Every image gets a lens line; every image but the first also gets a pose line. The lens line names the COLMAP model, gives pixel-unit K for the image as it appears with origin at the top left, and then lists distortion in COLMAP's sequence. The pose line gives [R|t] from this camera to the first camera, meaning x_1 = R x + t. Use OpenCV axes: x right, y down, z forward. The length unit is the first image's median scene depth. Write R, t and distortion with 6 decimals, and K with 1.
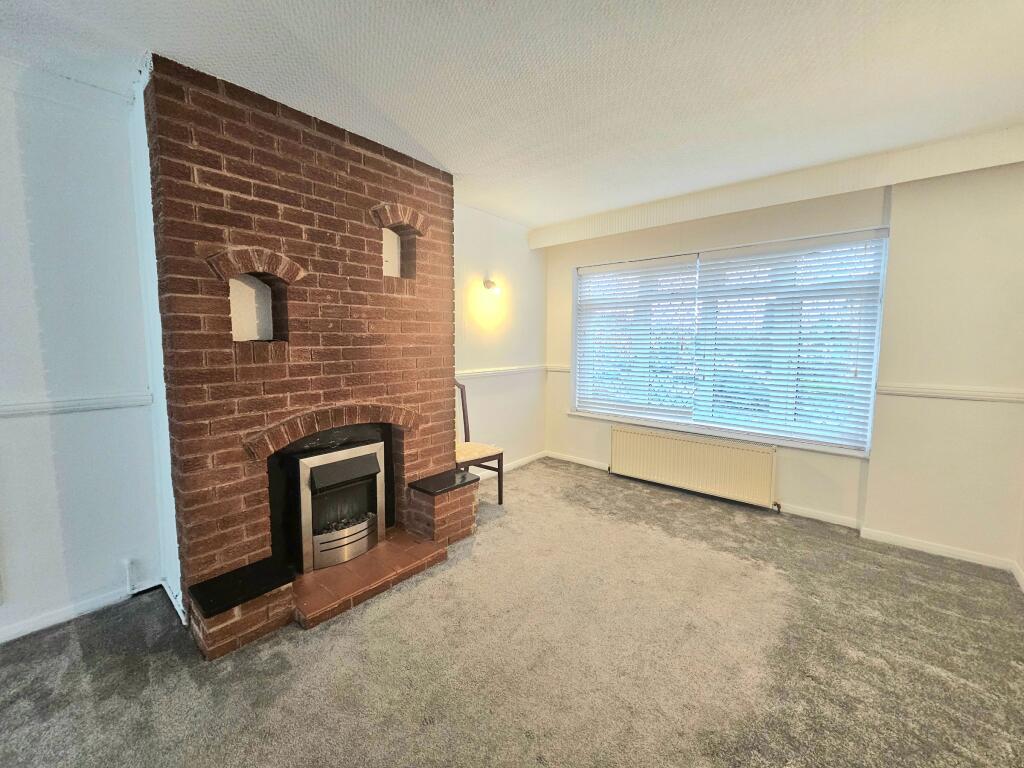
lens RADIAL K [[415.7, 0, 515.6], [0, 415.7, 380.4], [0, 0, 1]] dist [-0.002918, 0.000695]
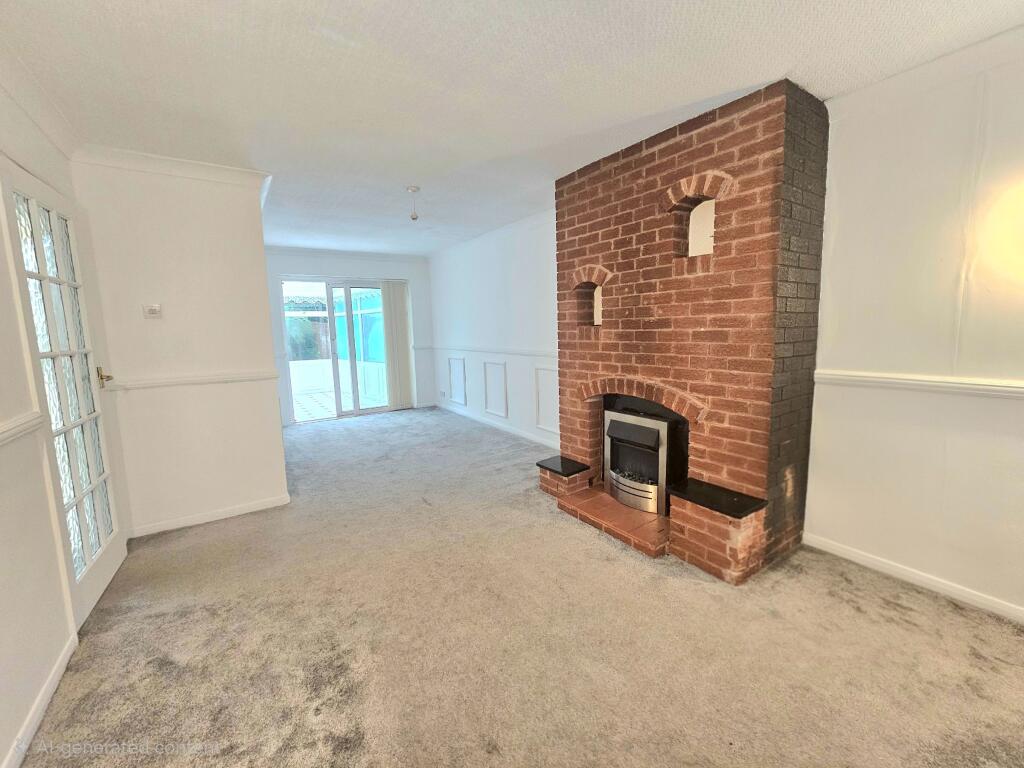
lens RADIAL K [[415.7, 0, 516.2], [0, 415.7, 382.9], [0, 0, 1]] dist [-0.002918, 0.000695]
pose [[-0.254669, 0.133924, -0.957710, 0.844520], [-0.075057, 0.984639, 0.157648, -0.094546], [0.964111, 0.112031, -0.240705, 0.983725]]
